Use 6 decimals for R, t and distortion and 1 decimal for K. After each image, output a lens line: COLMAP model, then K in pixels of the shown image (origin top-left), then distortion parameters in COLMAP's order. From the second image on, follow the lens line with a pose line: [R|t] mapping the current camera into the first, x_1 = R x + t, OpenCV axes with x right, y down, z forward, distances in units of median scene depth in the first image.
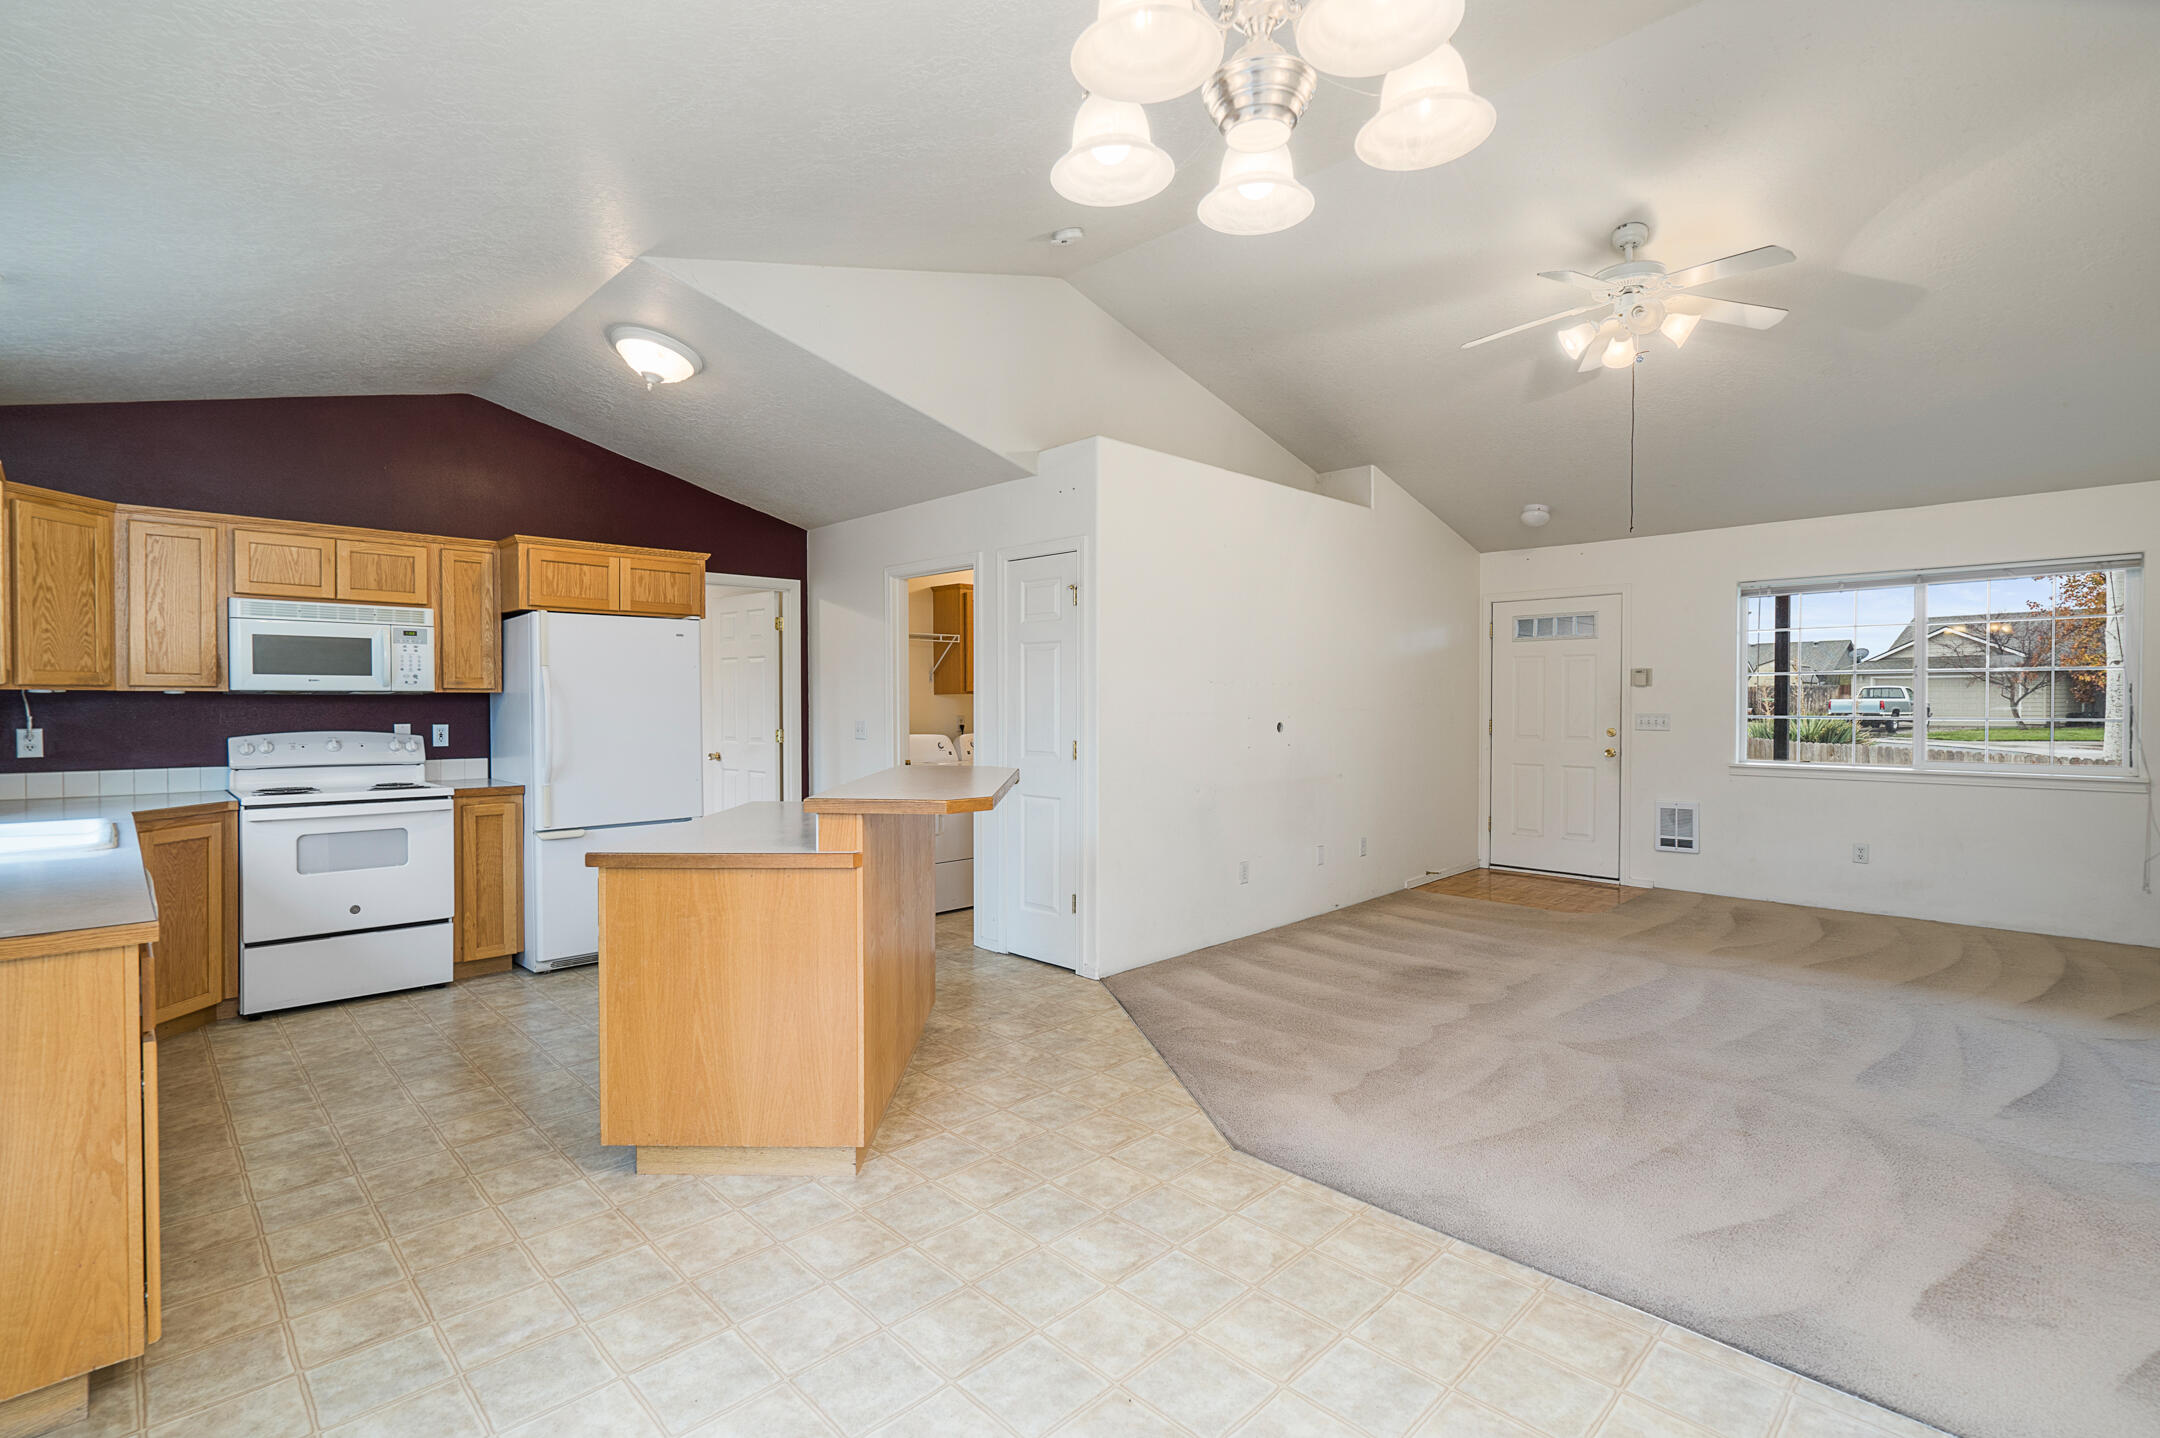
lens RADIAL K [[988.8, 0, 1097.1], [0, 988.8, 722.1], [0, 0, 1]] dist [0.000686, -0.002772]
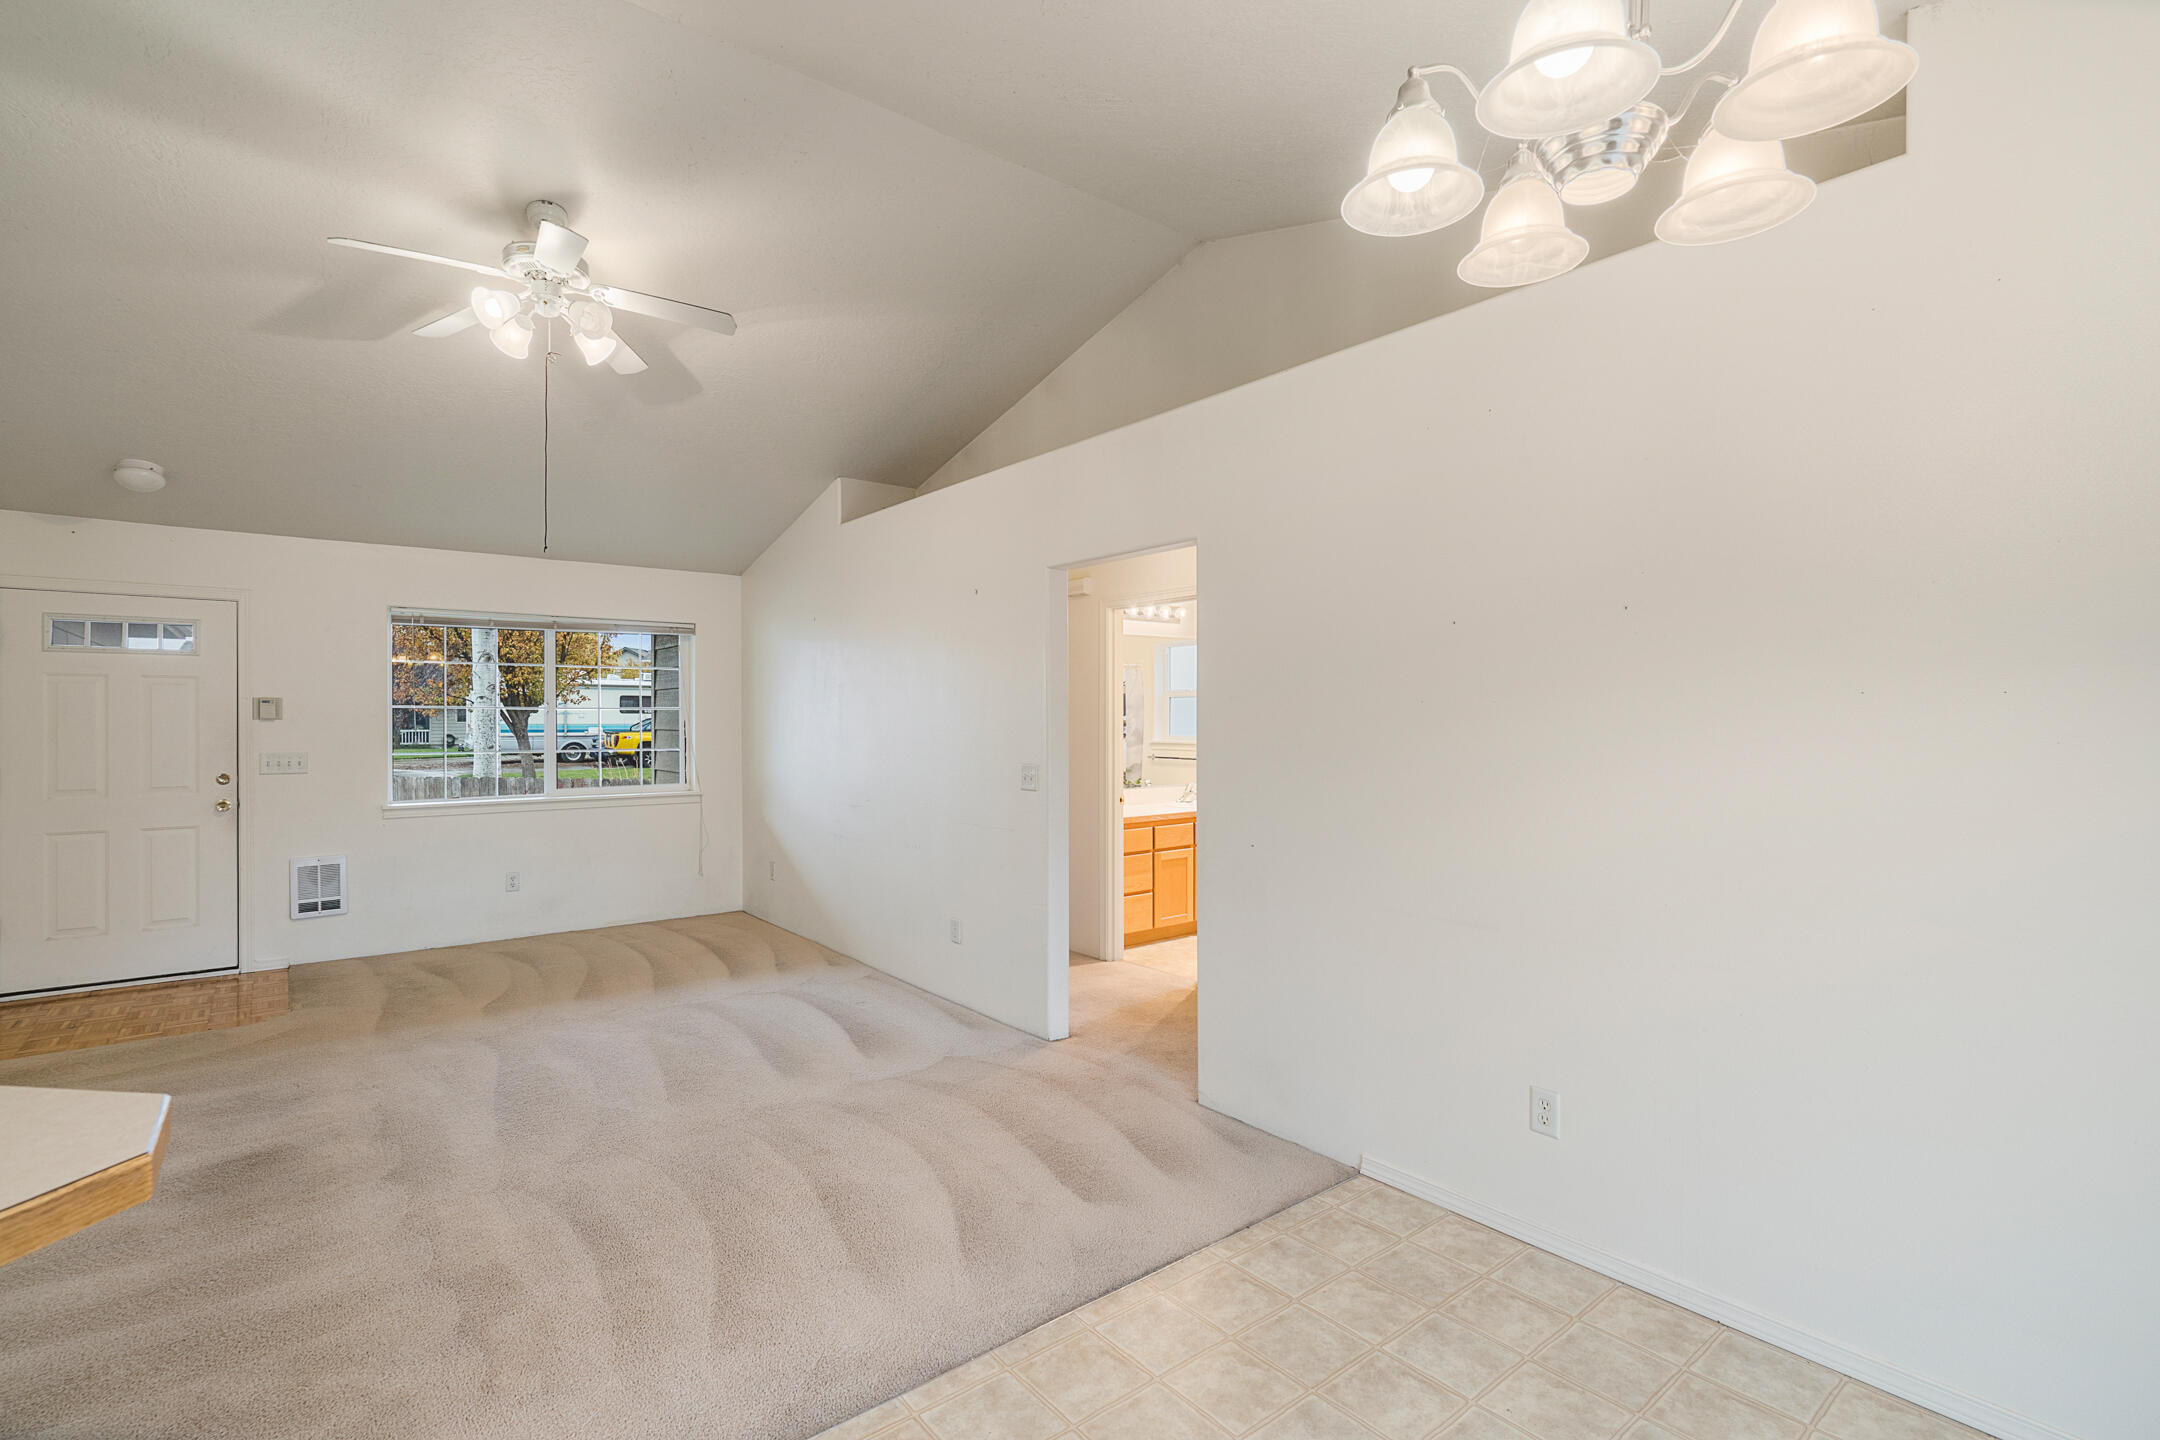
lens RADIAL K [[988.8, 0, 1034.7], [0, 988.8, 716.2], [0, 0, 1]] dist [0.000686, -0.002772]
pose [[0.125275, 0.007305, 0.992095, -0.176808], [0.022256, 0.999701, -0.010171, -0.017617], [-0.991872, 0.023354, 0.125075, 0.292026]]
